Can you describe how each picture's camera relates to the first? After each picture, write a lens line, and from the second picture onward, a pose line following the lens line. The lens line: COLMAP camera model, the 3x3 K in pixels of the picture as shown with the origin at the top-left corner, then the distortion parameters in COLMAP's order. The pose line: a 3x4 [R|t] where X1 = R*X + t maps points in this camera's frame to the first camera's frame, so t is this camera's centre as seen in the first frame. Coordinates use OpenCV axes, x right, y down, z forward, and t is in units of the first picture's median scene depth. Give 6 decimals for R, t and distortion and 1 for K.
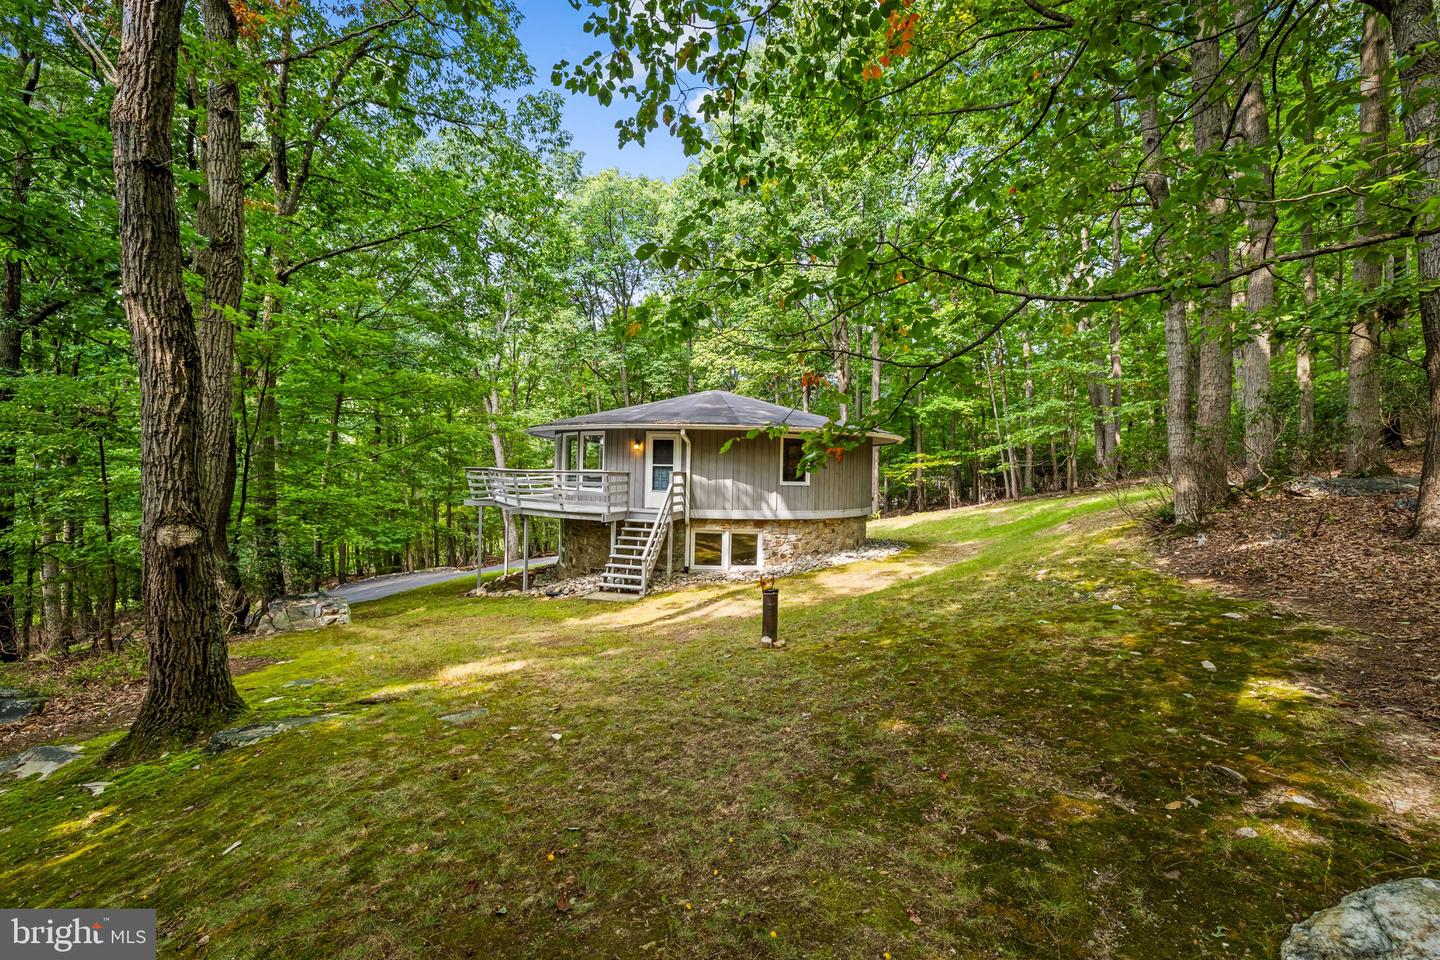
lens RADIAL K [[632.5, 0, 718.6], [0, 632.5, 480.4], [0, 0, 1]] dist [-0.004658, -0.000497]
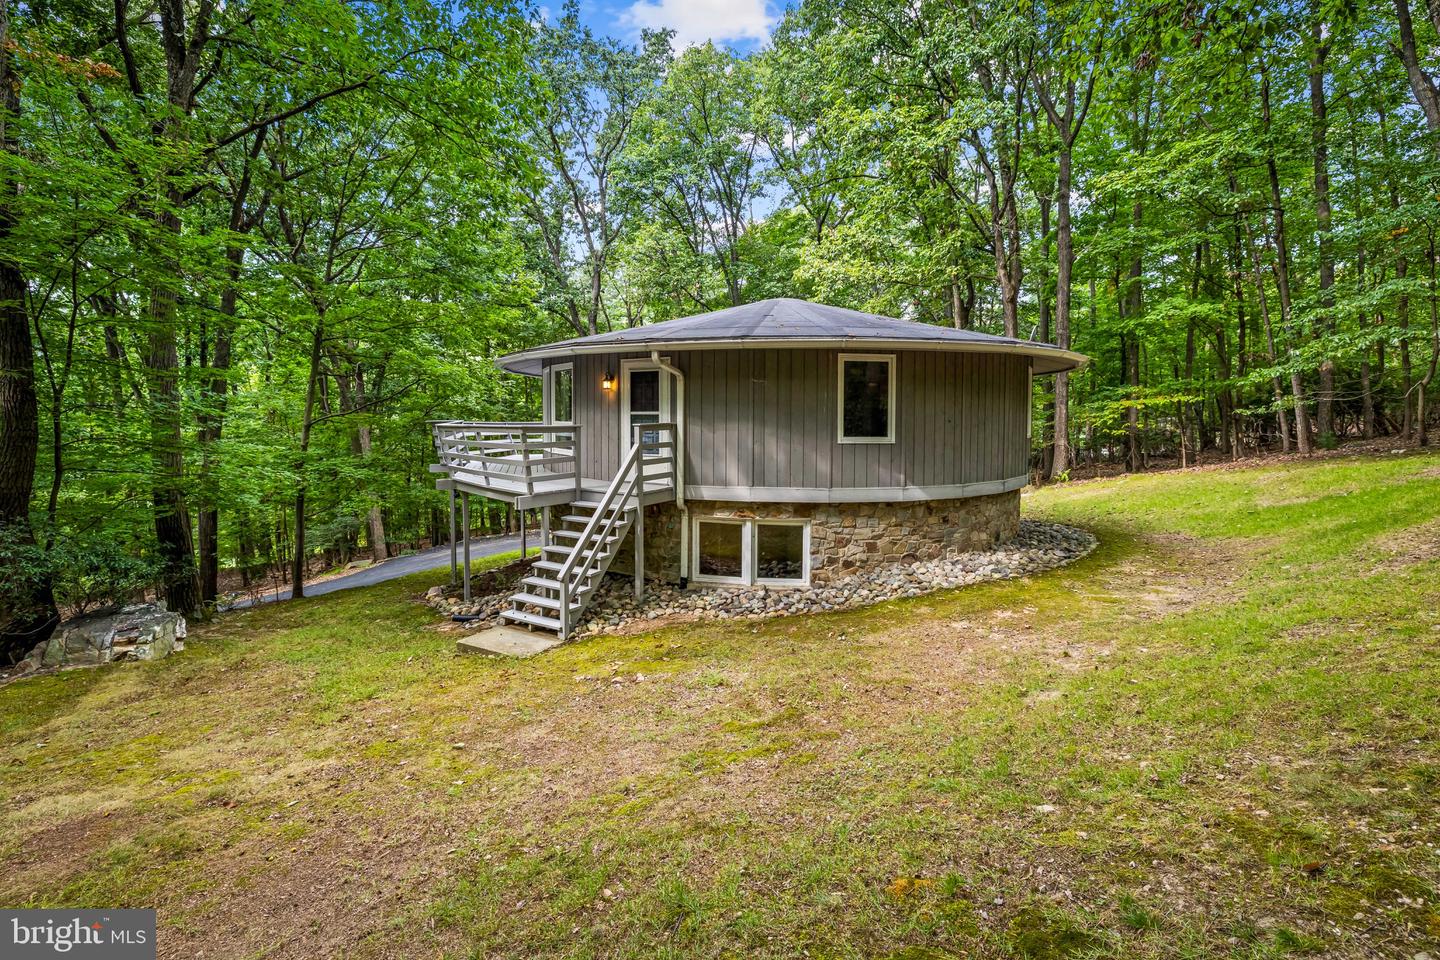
lens RADIAL K [[632.5, 0, 734.4], [0, 632.5, 467.1], [0, 0, 1]] dist [-0.004658, -0.000497]
pose [[0.963878, 0.001837, -0.266339, 0.159568], [0.015120, 0.997986, 0.061602, -0.008041], [0.265916, -0.063404, 0.961909, 0.422333]]
